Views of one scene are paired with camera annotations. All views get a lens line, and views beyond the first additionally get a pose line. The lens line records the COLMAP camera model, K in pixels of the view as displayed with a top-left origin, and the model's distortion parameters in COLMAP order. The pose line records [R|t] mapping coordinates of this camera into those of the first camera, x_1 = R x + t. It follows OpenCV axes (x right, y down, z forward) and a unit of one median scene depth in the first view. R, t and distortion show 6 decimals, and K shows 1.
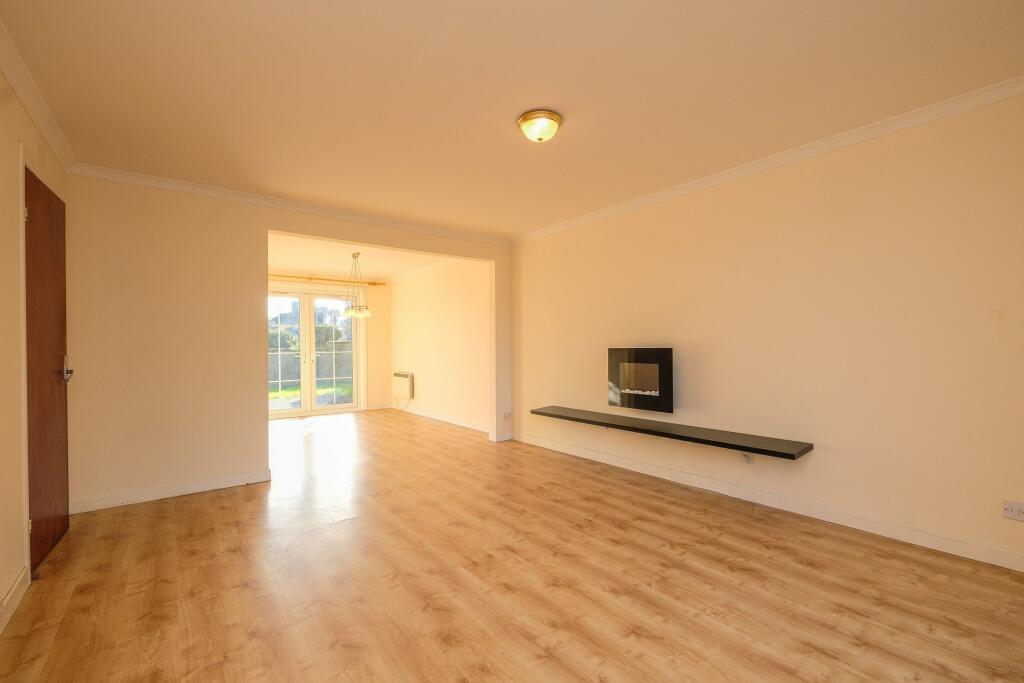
lens RADIAL K [[444.1, 0, 518.7], [0, 444.1, 345.3], [0, 0, 1]] dist [-0.001186, -0.000773]
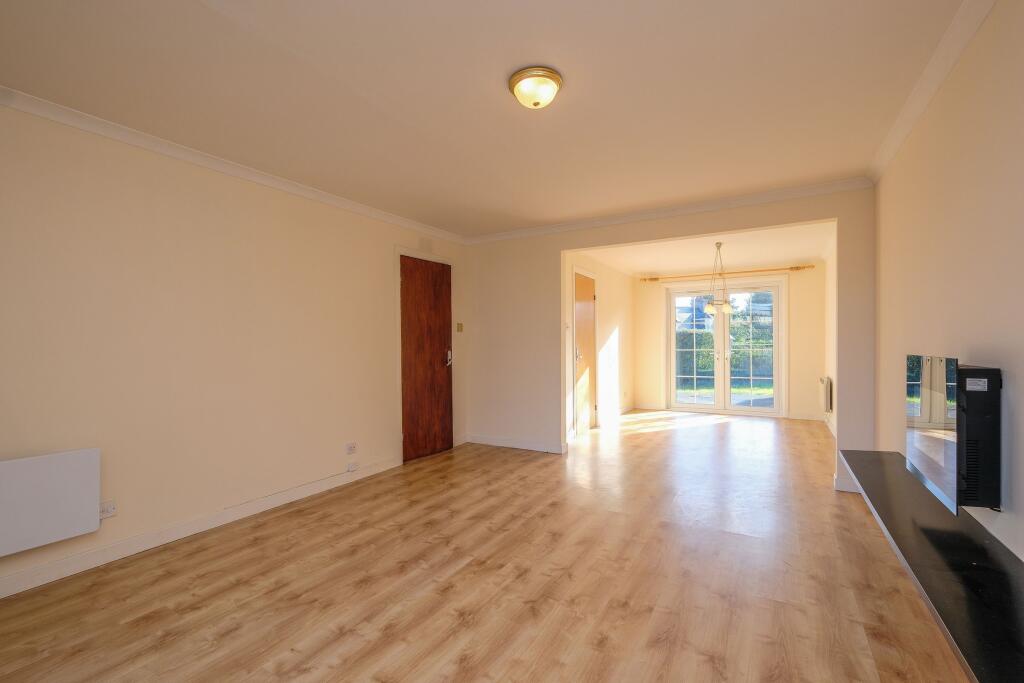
lens RADIAL K [[444.1, 0, 518.7], [0, 444.1, 345.3], [0, 0, 1]] dist [-0.001186, -0.000773]
pose [[0.370174, 0.006937, -0.928937, 0.708815], [0.005887, 0.999935, 0.009813, -0.015183], [0.928944, -0.009101, 0.370109, 0.568033]]
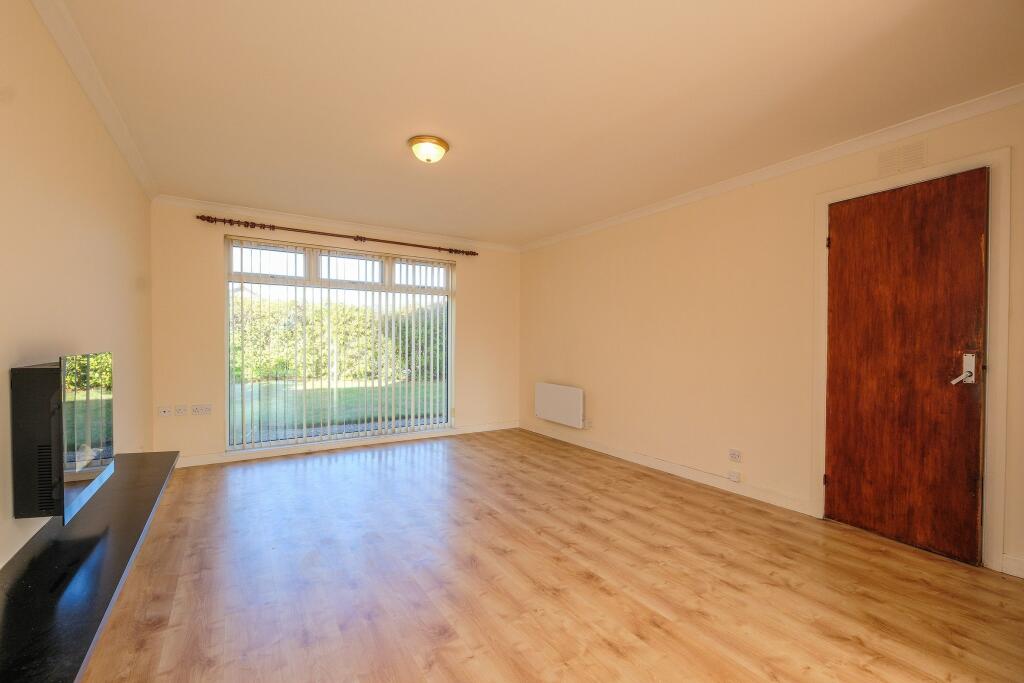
lens RADIAL K [[444.1, 0, 518.7], [0, 444.1, 345.3], [0, 0, 1]] dist [-0.001186, -0.000773]
pose [[-0.995713, 0.003054, 0.092445, -0.242153], [0.004075, 0.999933, 0.010847, -0.006849], [-0.092406, 0.011177, -0.995659, 1.822171]]
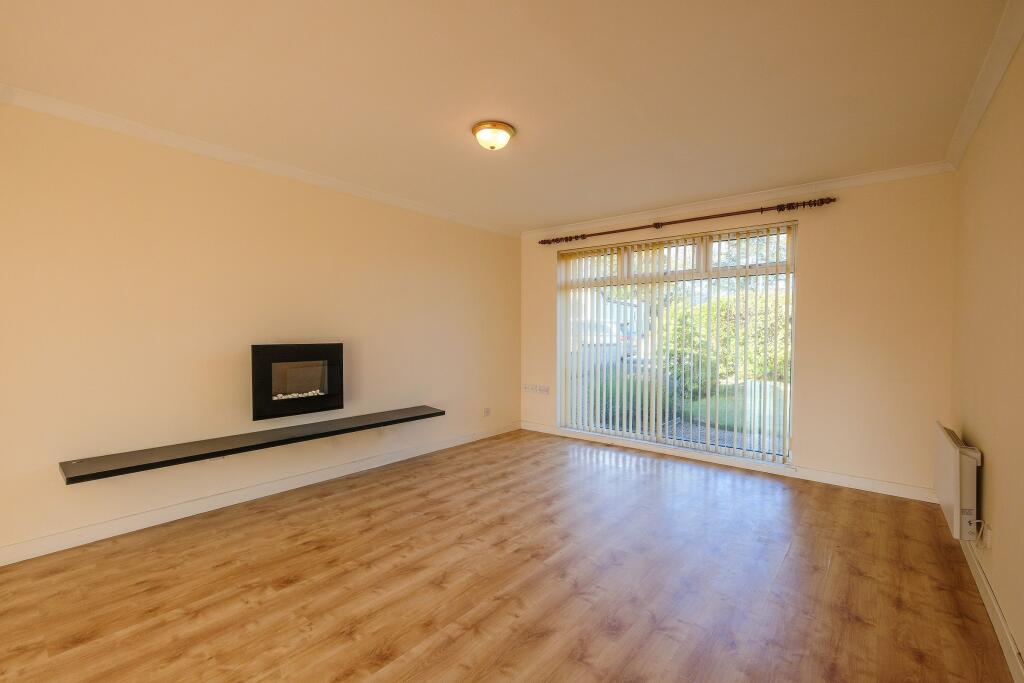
lens RADIAL K [[444.1, 0, 518.7], [0, 444.1, 345.3], [0, 0, 1]] dist [-0.001186, -0.000773]
pose [[-0.218943, -0.017706, 0.975577, -0.870690], [-0.001755, 0.999841, 0.017752, -0.009223], [-0.975736, 0.002175, -0.218940, 1.015874]]
